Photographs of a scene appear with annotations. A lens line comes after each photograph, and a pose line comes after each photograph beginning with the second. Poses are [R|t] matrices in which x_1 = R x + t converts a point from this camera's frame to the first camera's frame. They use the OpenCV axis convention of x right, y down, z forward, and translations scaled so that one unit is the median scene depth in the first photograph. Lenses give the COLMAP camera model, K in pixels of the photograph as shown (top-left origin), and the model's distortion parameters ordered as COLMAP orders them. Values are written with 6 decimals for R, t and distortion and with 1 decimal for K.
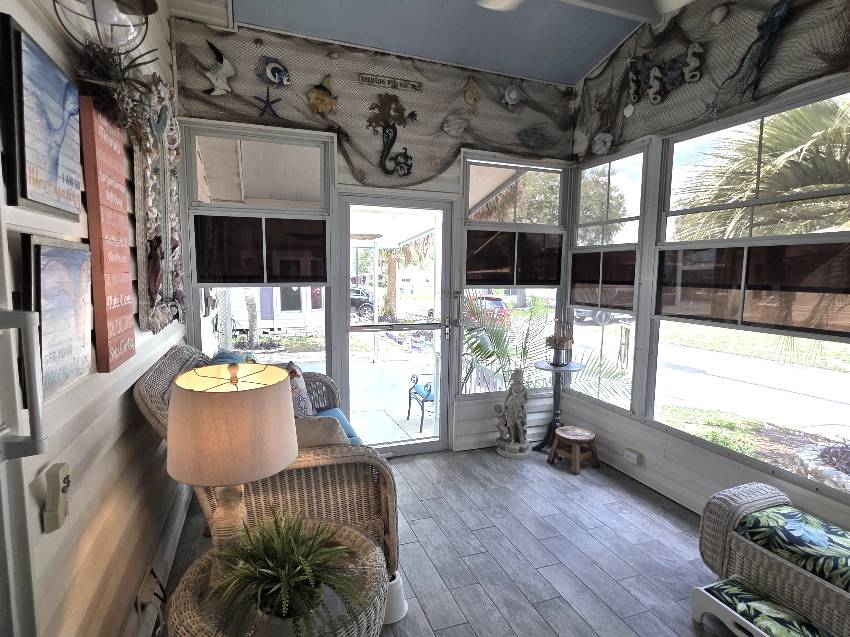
lens RADIAL K [[430.6, 0, 425.0], [0, 430.6, 318.5], [0, 0, 1]] dist [-0.014147, 0.000281]
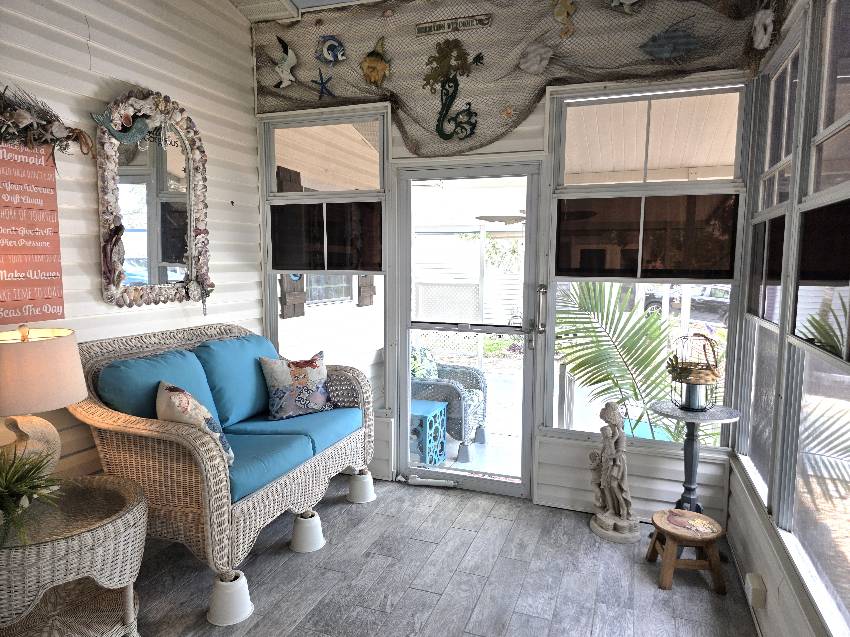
lens RADIAL K [[539.7, 0, 425.0], [0, 539.7, 318.5], [0, 0, 1]] dist [0.015169, -0.004165]
pose [[0.782959, 0.062025, -0.618973, 0.541277], [-0.067113, 0.997631, 0.015077, -0.007434], [0.618442, 0.029736, 0.785268, 0.175508]]
